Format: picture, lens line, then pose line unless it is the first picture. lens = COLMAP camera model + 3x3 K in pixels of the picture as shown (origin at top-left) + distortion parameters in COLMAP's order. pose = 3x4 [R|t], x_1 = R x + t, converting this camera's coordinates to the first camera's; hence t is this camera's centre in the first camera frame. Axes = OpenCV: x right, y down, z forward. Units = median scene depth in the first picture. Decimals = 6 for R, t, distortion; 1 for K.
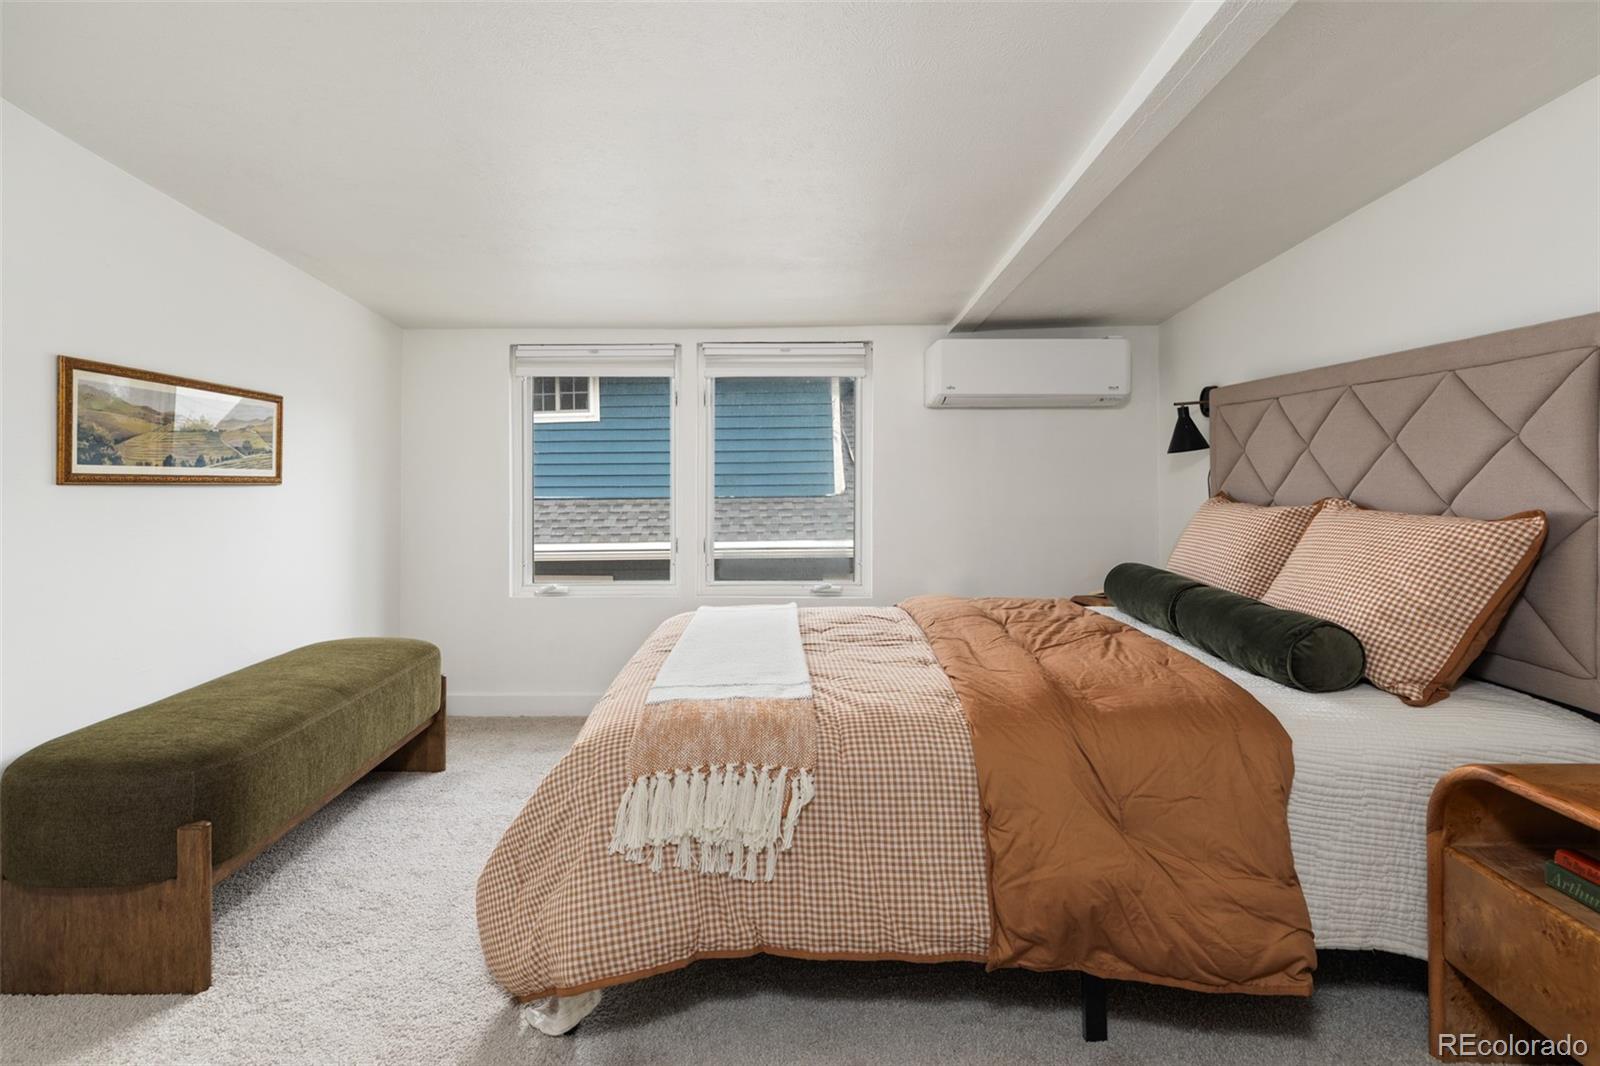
lens RADIAL K [[864.9, 0, 804.1], [0, 864.9, 501.3], [0, 0, 1]] dist [0.004401, 0.000580]
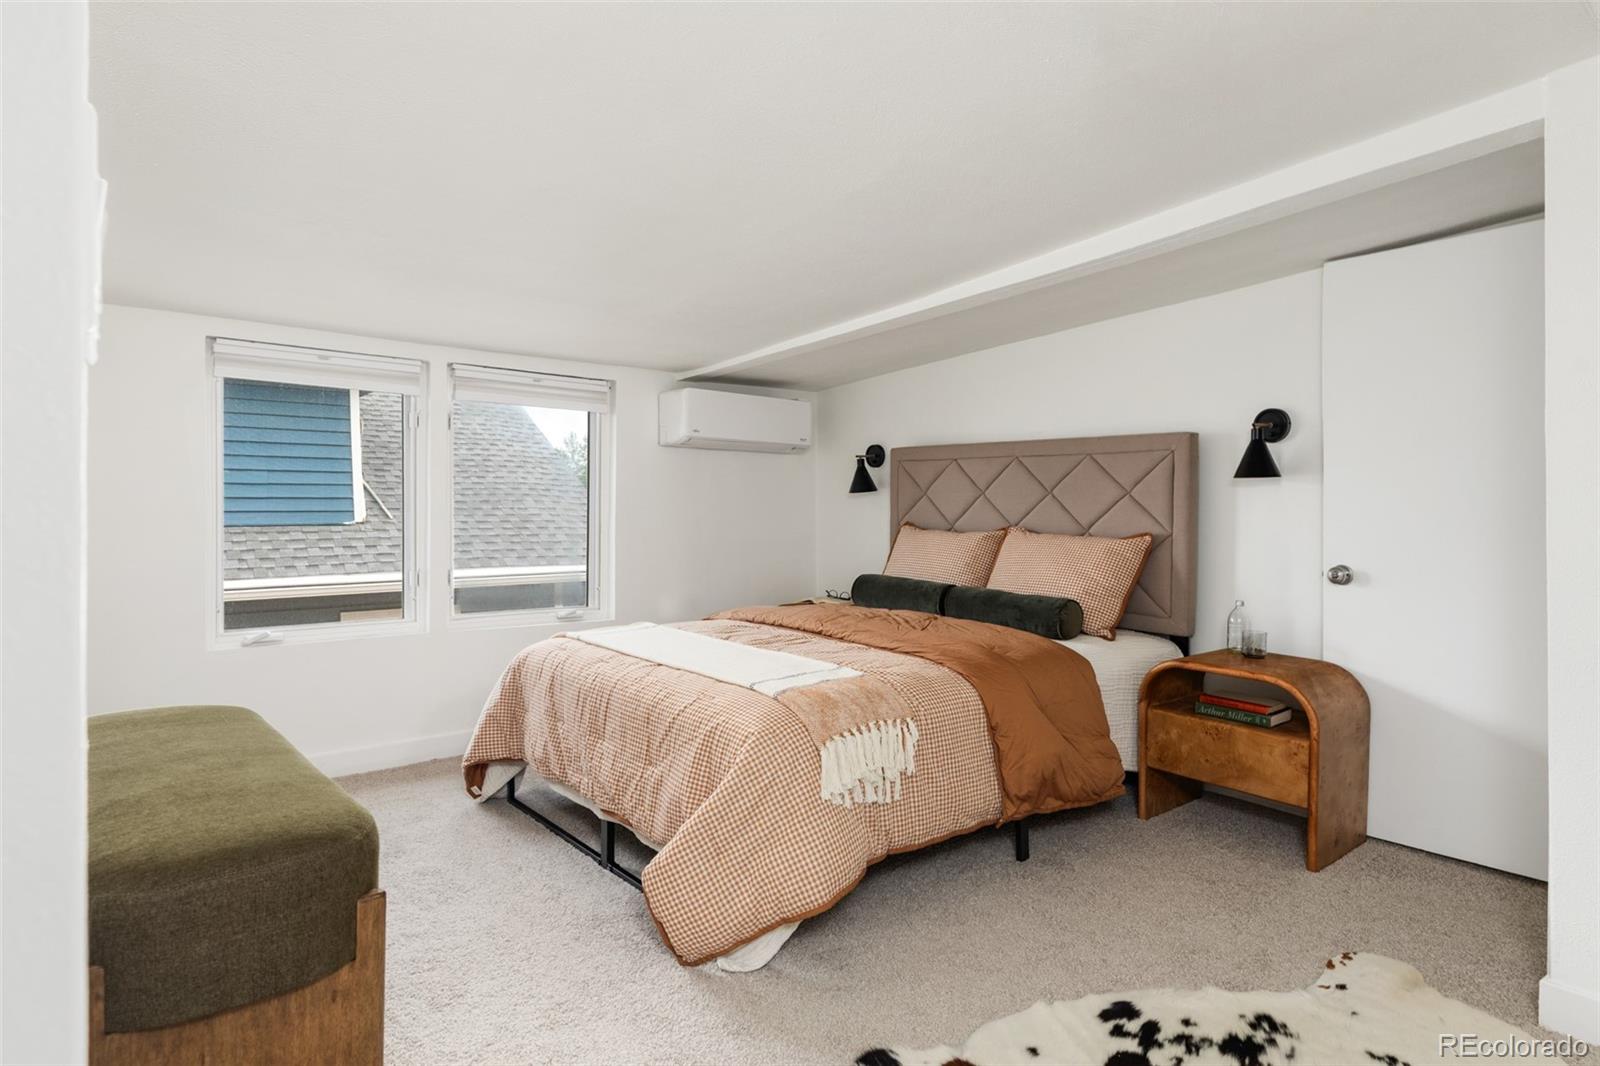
lens RADIAL K [[905.6, 0, 800.0], [0, 905.6, 533.0], [0, 0, 1]] dist [0.013318, 0.000187]
pose [[0.746541, -0.005845, 0.665314, -0.997115], [0.003212, 0.999981, 0.005181, -0.002198], [-0.665332, -0.001731, 0.746546, 0.008453]]
